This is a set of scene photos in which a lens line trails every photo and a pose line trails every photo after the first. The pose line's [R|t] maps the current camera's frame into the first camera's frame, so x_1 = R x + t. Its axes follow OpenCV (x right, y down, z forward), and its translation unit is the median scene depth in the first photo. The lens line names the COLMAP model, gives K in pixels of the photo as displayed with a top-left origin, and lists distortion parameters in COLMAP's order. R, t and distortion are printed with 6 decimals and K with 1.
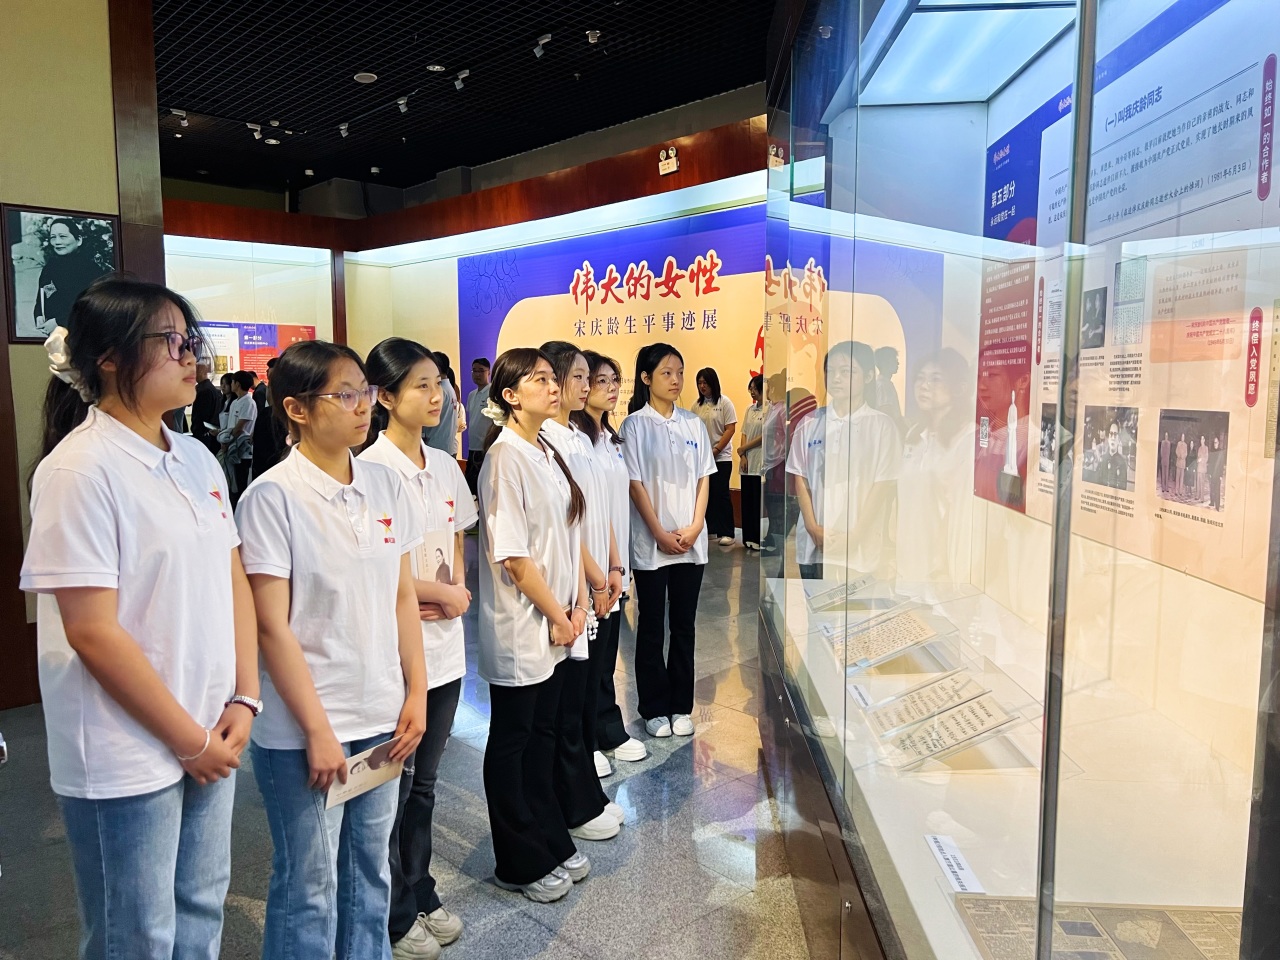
lens RADIAL K [[971.4, 0, 641.4], [0, 971.4, 477.4], [0, 0, 1]] dist [0.044950, -0.006553]
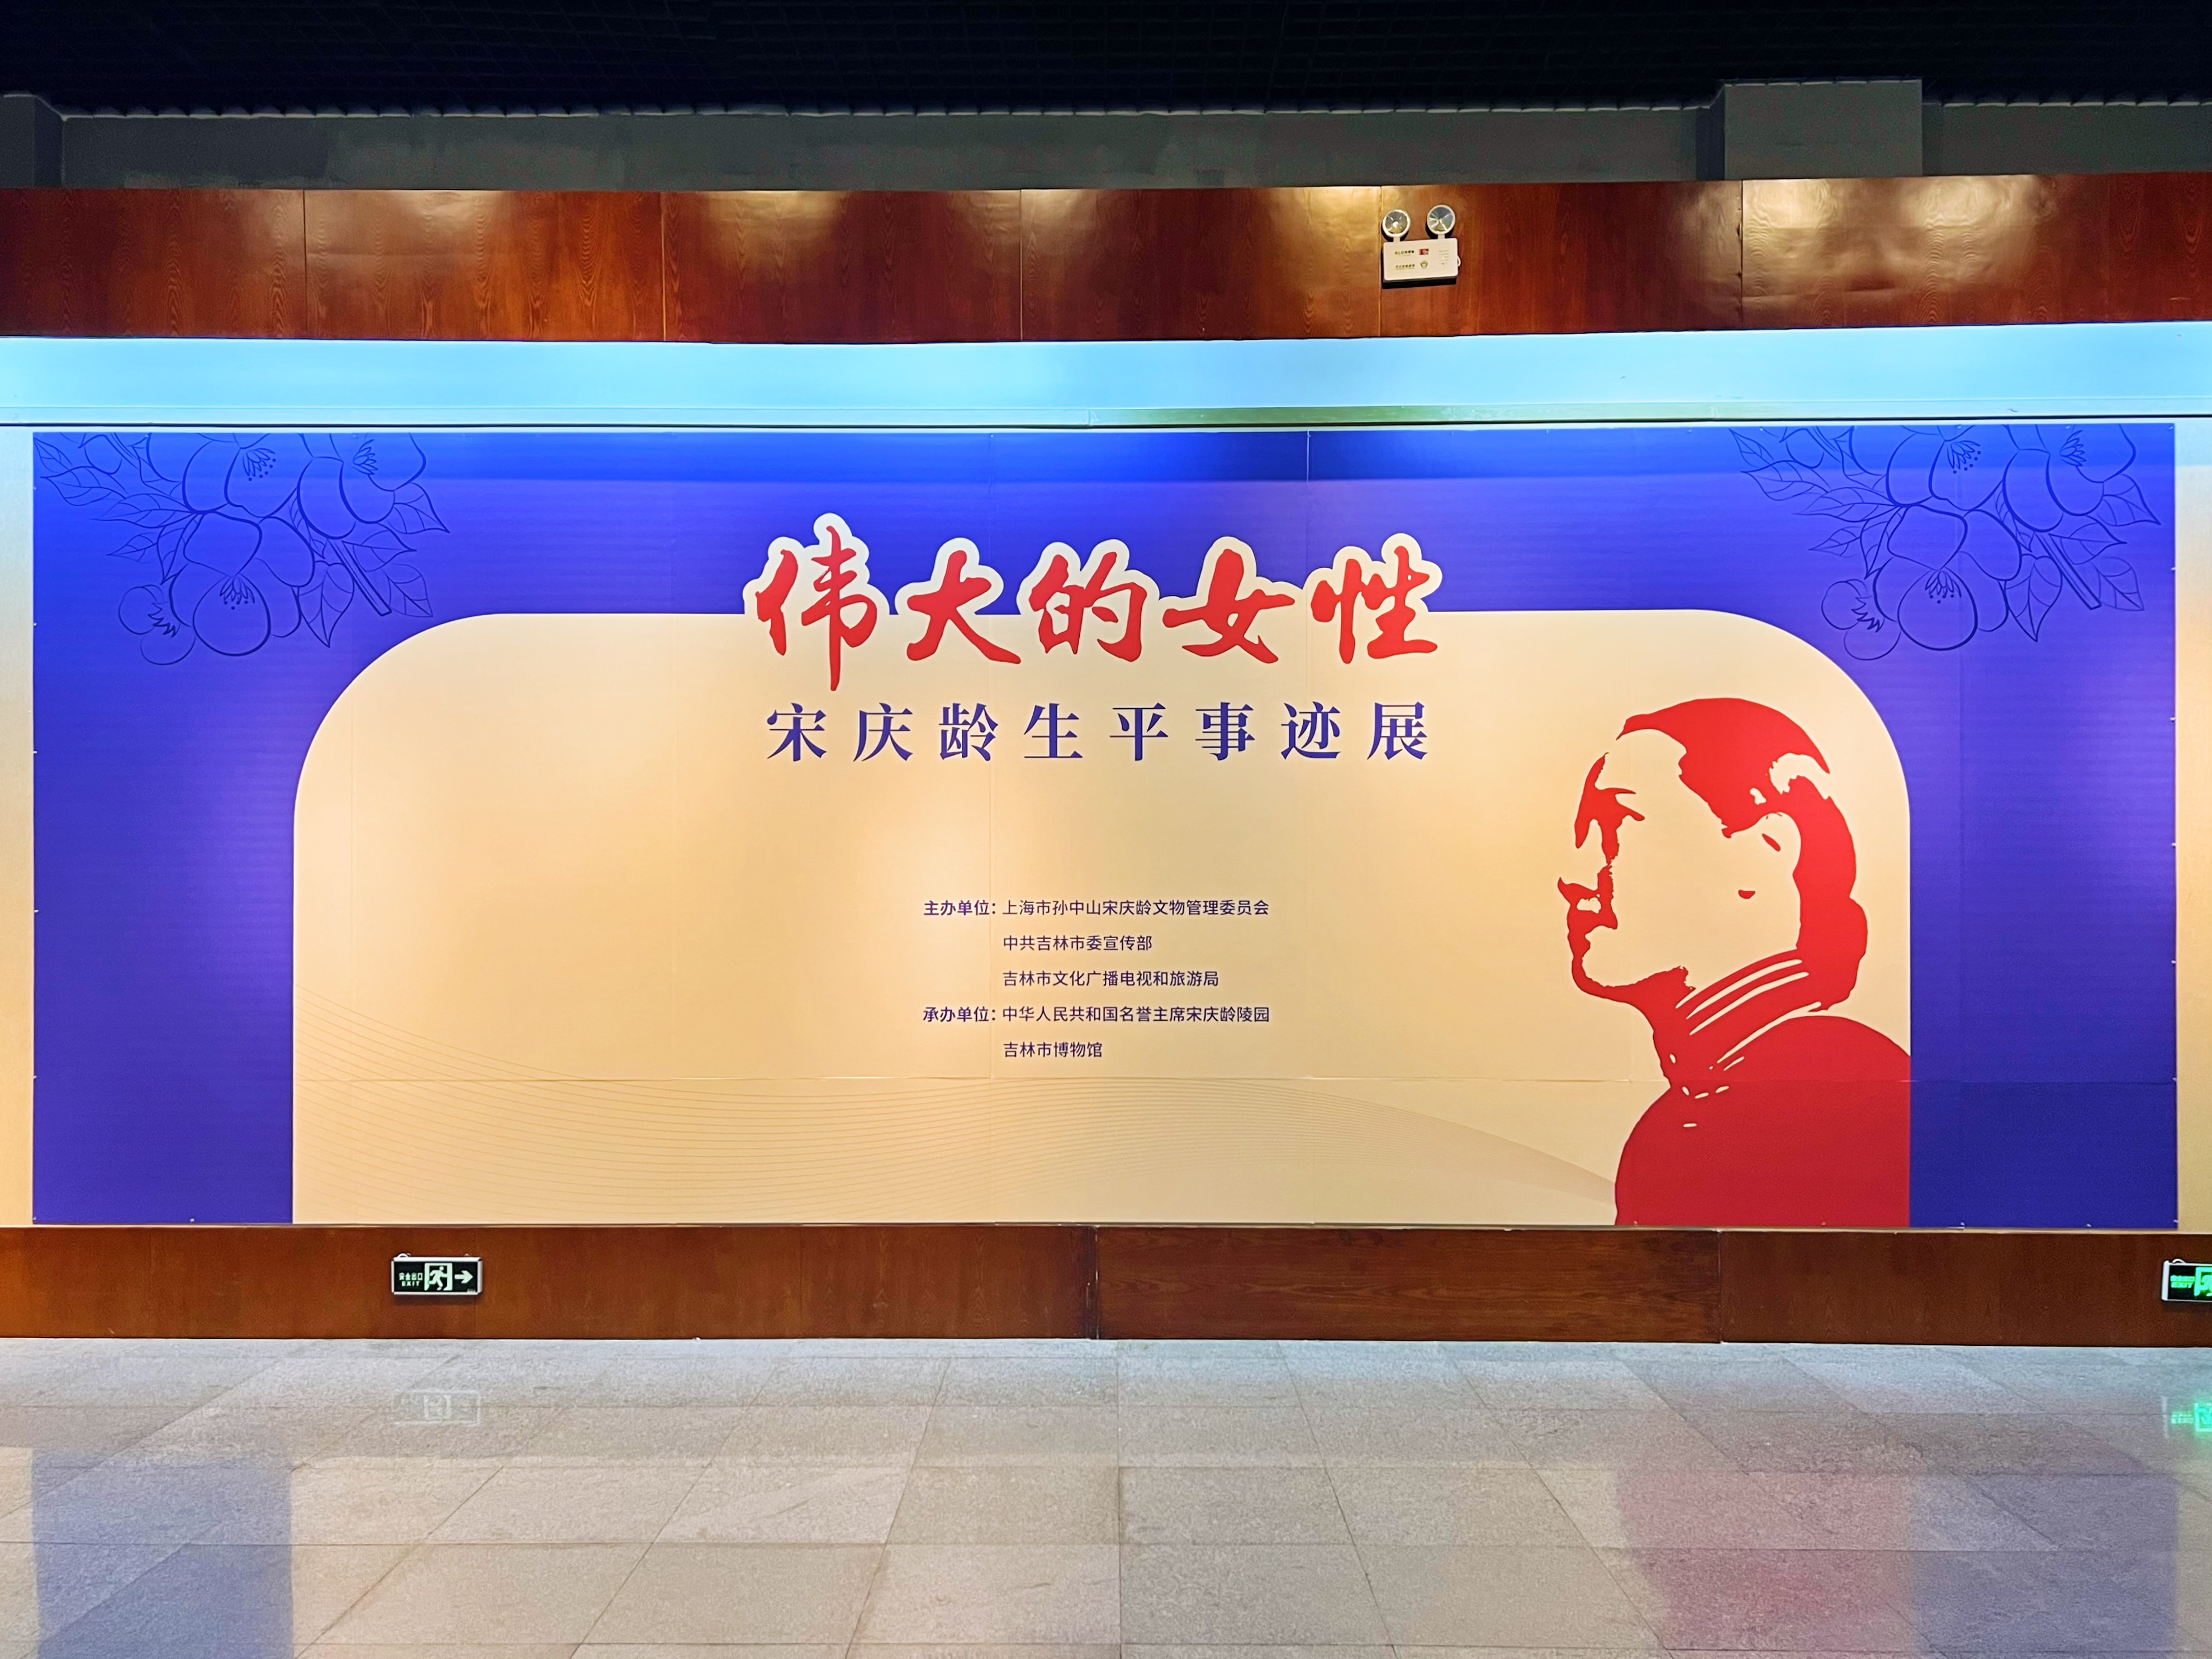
lens RADIAL K [[1678.5, 0, 1111.7], [0, 1678.5, 835.4], [0, 0, 1]] dist [0.044950, -0.006553]
pose [[0.675876, 0.003074, 0.737009, -0.404159], [0.071930, 0.994942, -0.070113, -0.084430], [-0.733497, 0.100401, 0.672237, 0.626399]]
